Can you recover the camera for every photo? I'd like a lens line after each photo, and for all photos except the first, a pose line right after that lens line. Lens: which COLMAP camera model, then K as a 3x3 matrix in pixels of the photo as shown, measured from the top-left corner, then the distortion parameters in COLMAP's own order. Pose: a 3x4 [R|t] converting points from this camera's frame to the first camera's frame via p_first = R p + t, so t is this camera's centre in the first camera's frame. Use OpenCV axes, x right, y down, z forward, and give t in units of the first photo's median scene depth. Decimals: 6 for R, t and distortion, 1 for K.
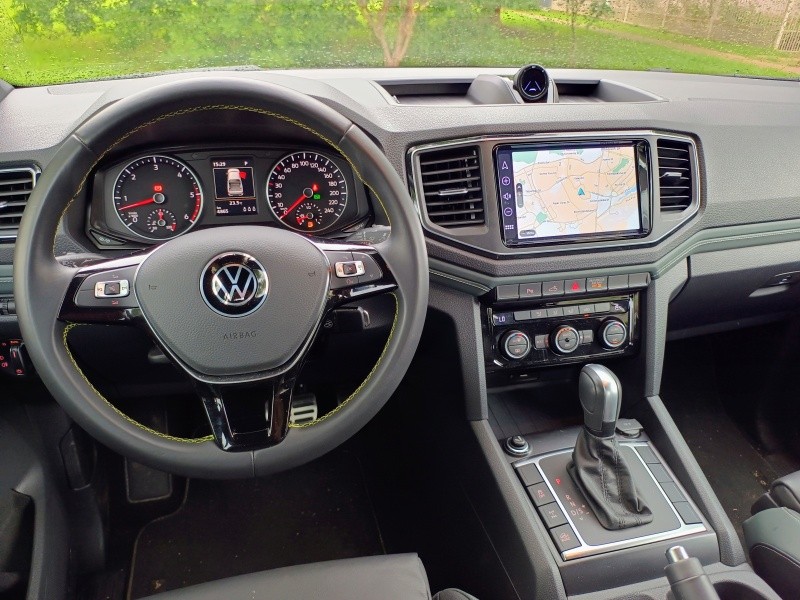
lens RADIAL K [[586.8, 0, 398.7], [0, 586.8, 308.2], [0, 0, 1]] dist [-0.000199, -0.030087]
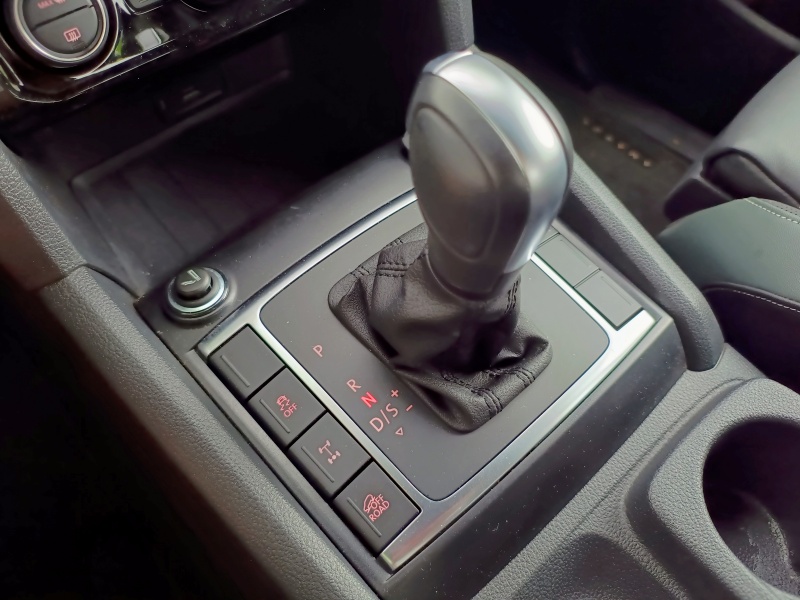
lens RADIAL K [[612.2, 0, 400.2], [0, 612.2, 284.7], [0, 0, 1]] dist [-0.000775, -0.000423]
pose [[0.880253, -0.401704, 0.252565, 0.225155], [0.255303, 0.849609, 0.461503, 0.081452], [-0.399969, -0.341759, 0.850427, 0.623166]]
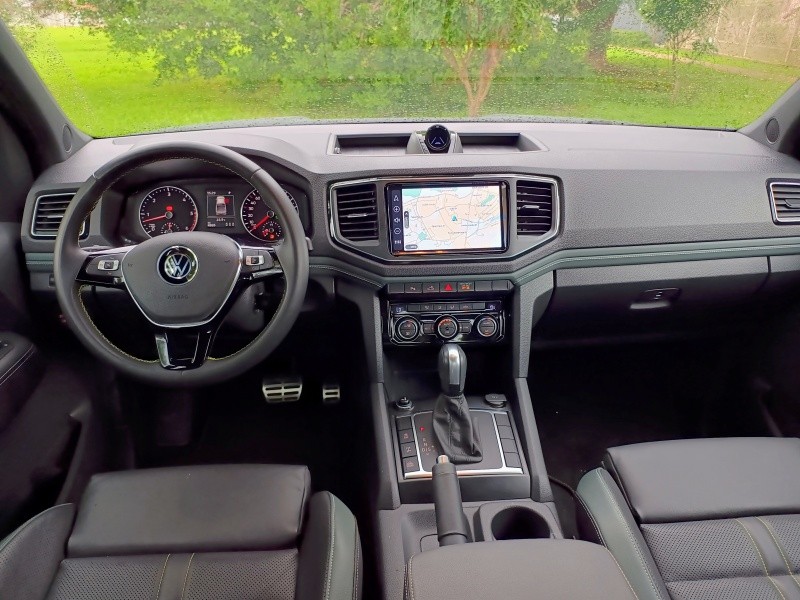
lens RADIAL K [[578.6, 0, 400.0], [0, 578.6, 300.0], [0, 0, 1]] dist [0.006161, -0.002814]
pose [[0.985099, 0.049029, -0.164850, 0.410323], [-0.059577, 0.996439, -0.059658, 0.078013], [0.161338, 0.068590, 0.984513, -0.327879]]
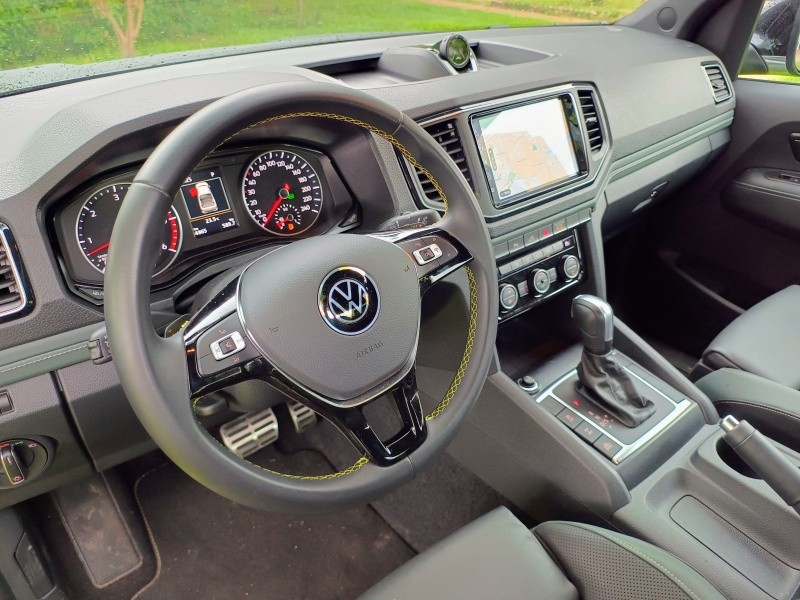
lens RADIAL K [[586.8, 0, 398.7], [0, 586.8, 308.2], [0, 0, 1]] dist [-0.000199, -0.030087]
pose [[0.903738, -0.251757, 0.346232, -0.371791], [0.232925, 0.967773, 0.095716, -0.069414], [-0.359171, -0.005857, 0.933253, 0.060705]]
